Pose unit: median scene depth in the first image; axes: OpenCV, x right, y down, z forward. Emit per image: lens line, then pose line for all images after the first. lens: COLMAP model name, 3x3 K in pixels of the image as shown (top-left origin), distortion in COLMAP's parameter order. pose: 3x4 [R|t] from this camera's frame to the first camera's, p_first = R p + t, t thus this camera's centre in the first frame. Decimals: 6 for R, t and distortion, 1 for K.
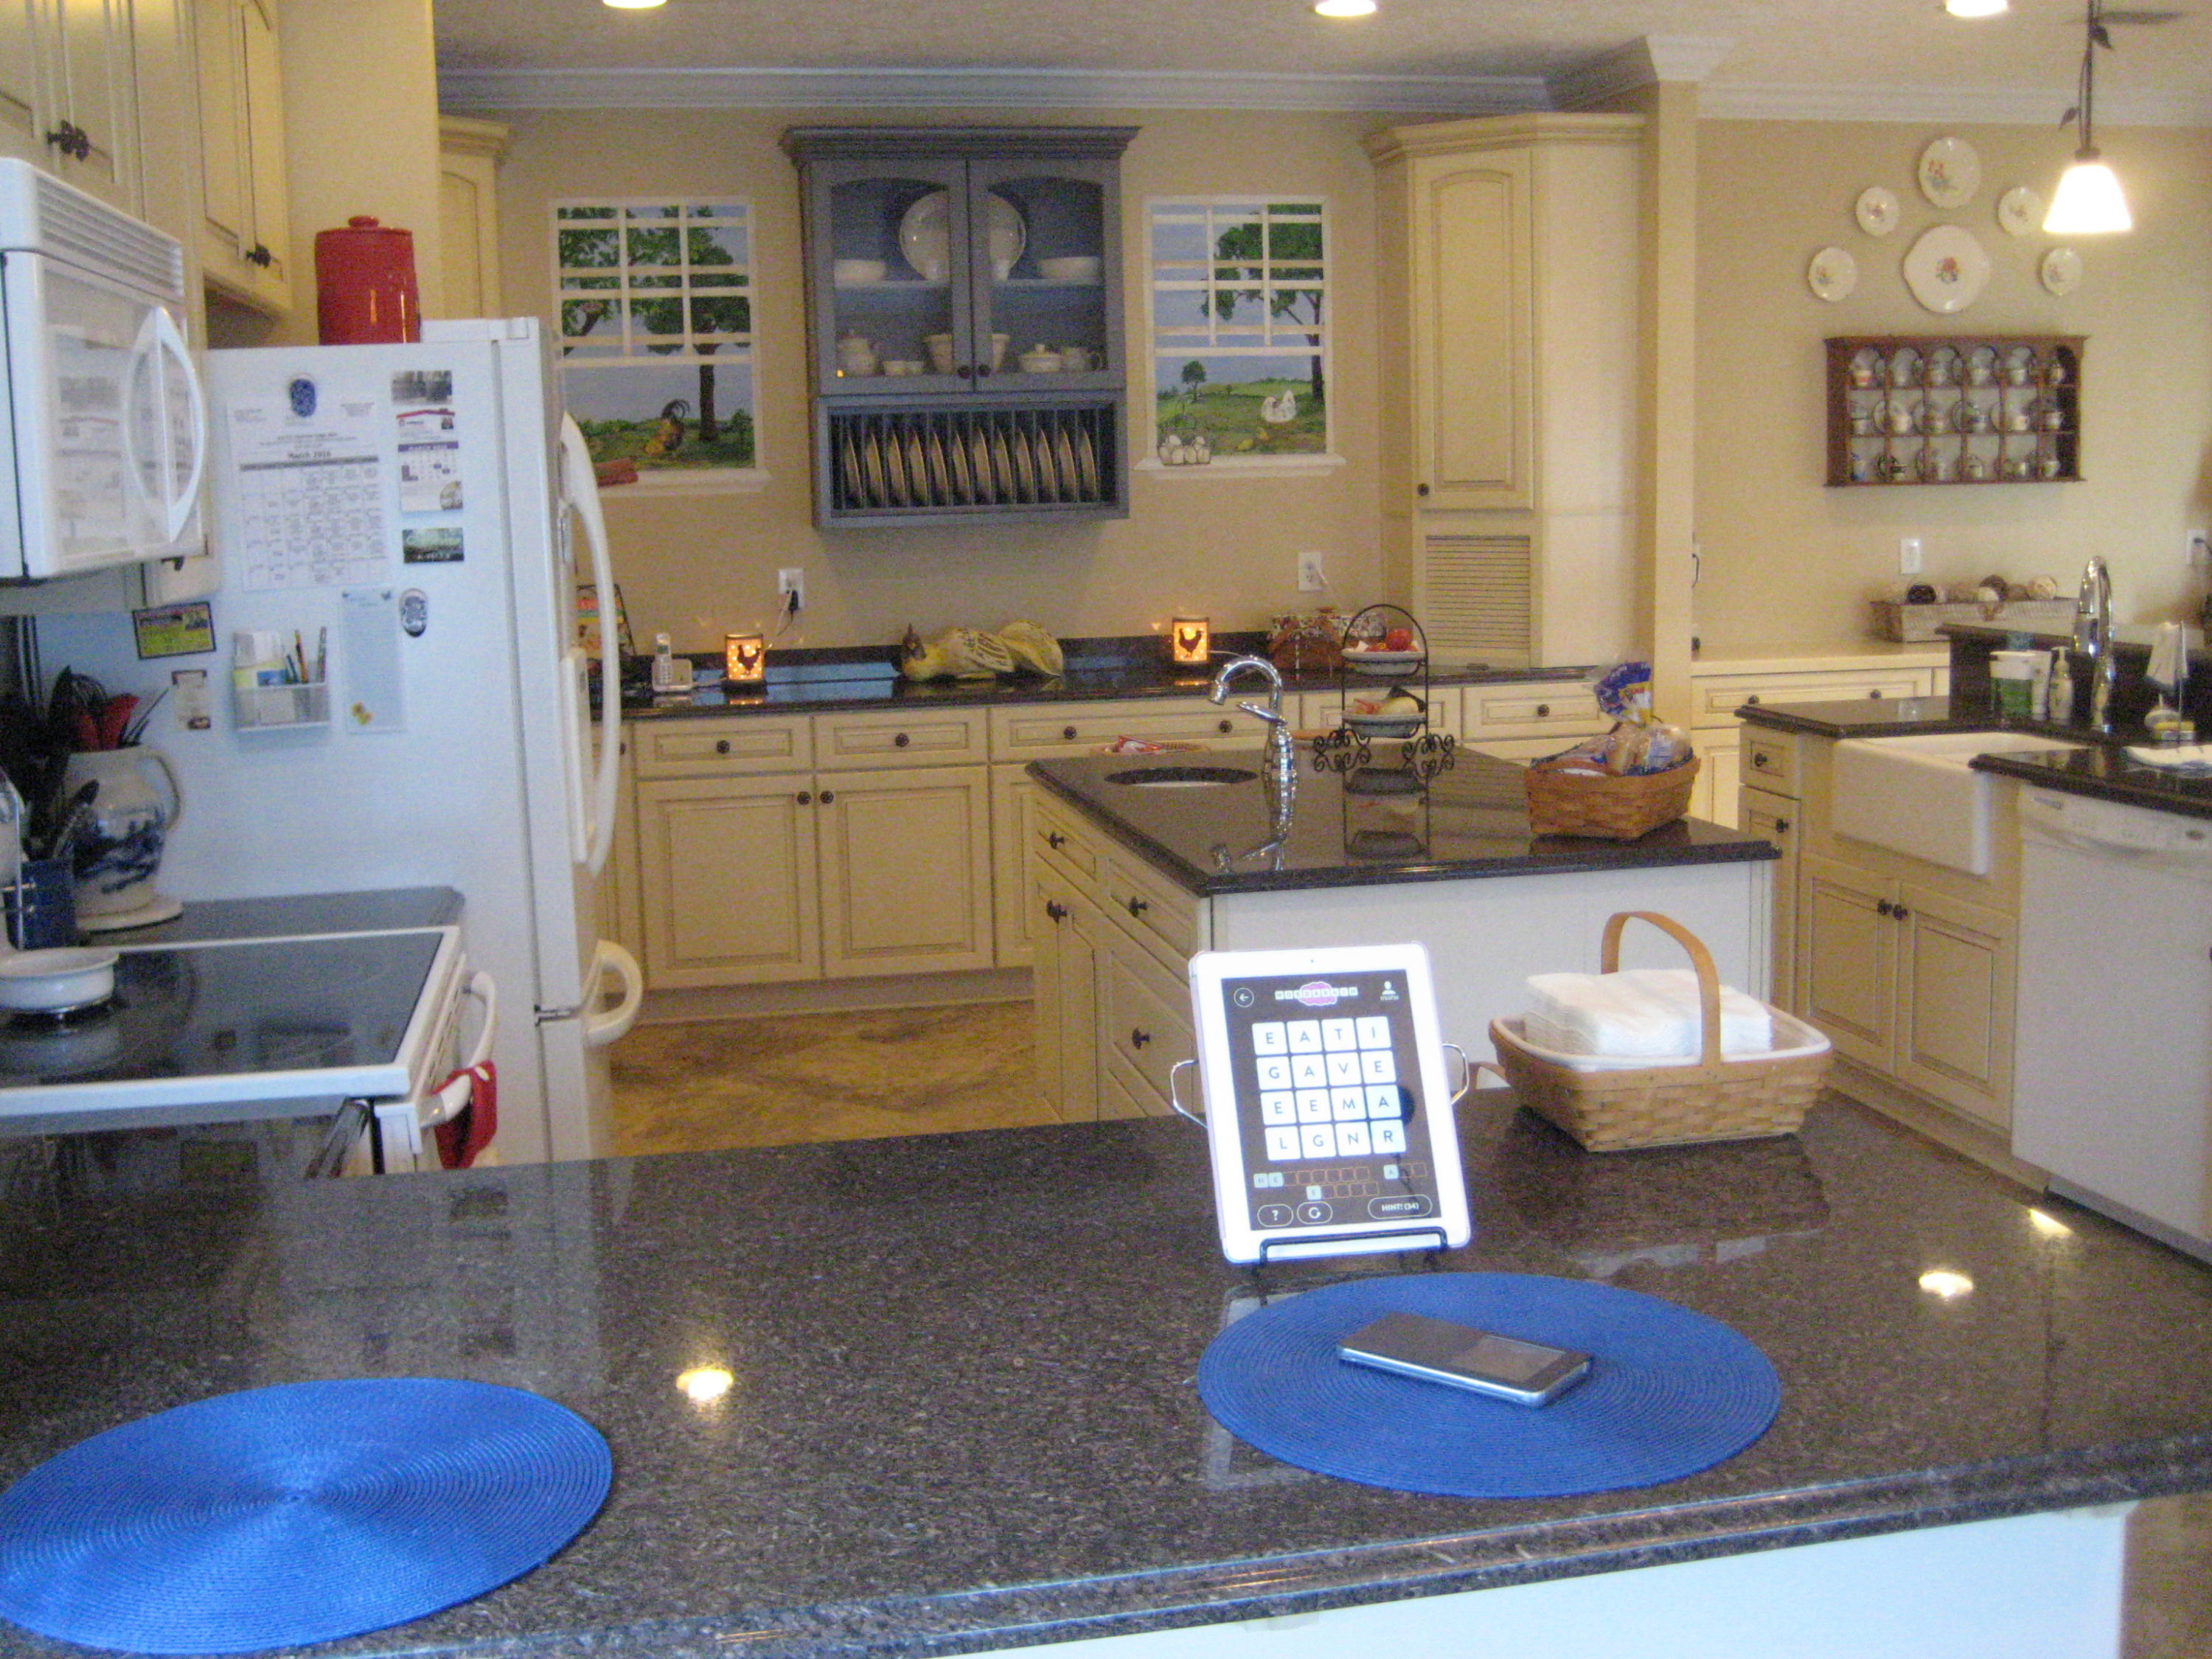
lens RADIAL K [[2297.3, 0, 1092.4], [0, 2297.3, 805.6], [0, 0, 1]] dist [-0.148957, 0.180763]
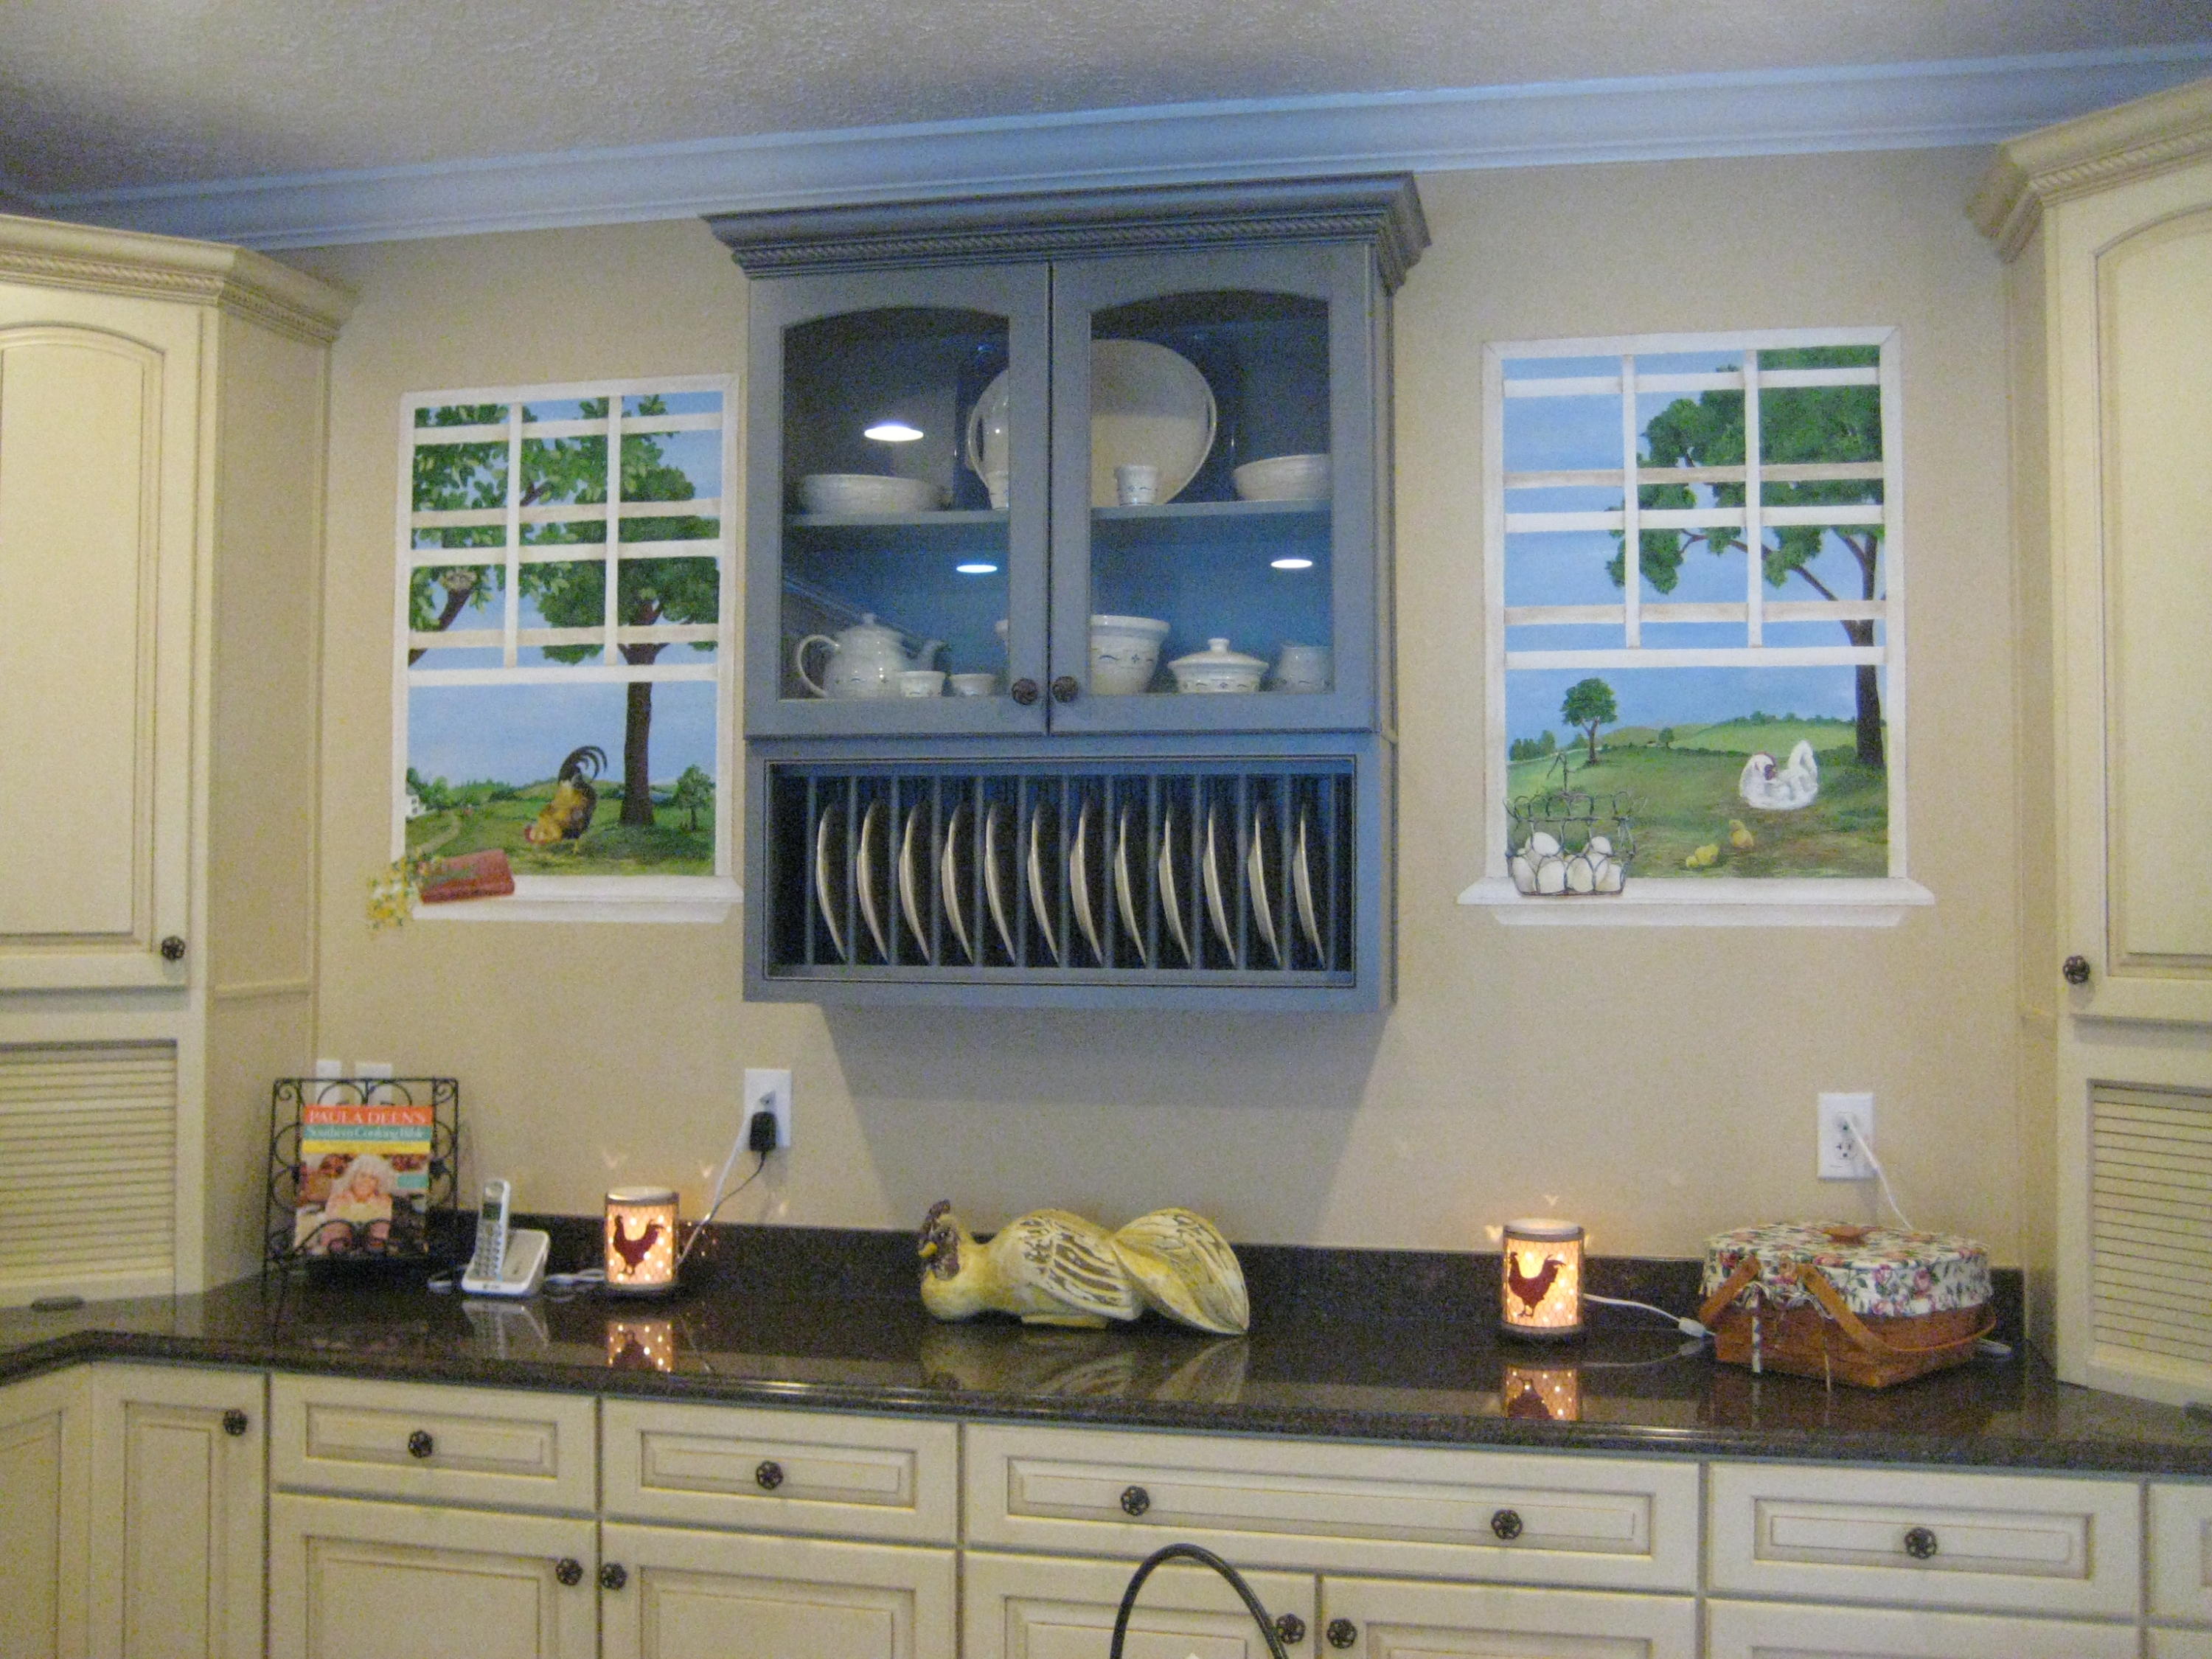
lens RADIAL K [[2297.3, 0, 1092.4], [0, 2297.3, 805.6], [0, 0, 1]] dist [-0.148957, 0.180763]
pose [[0.911725, 0.015931, -0.410493, 0.150914], [-0.084612, 0.985105, -0.149695, -0.092408], [0.401994, 0.171214, 0.899493, 0.558196]]
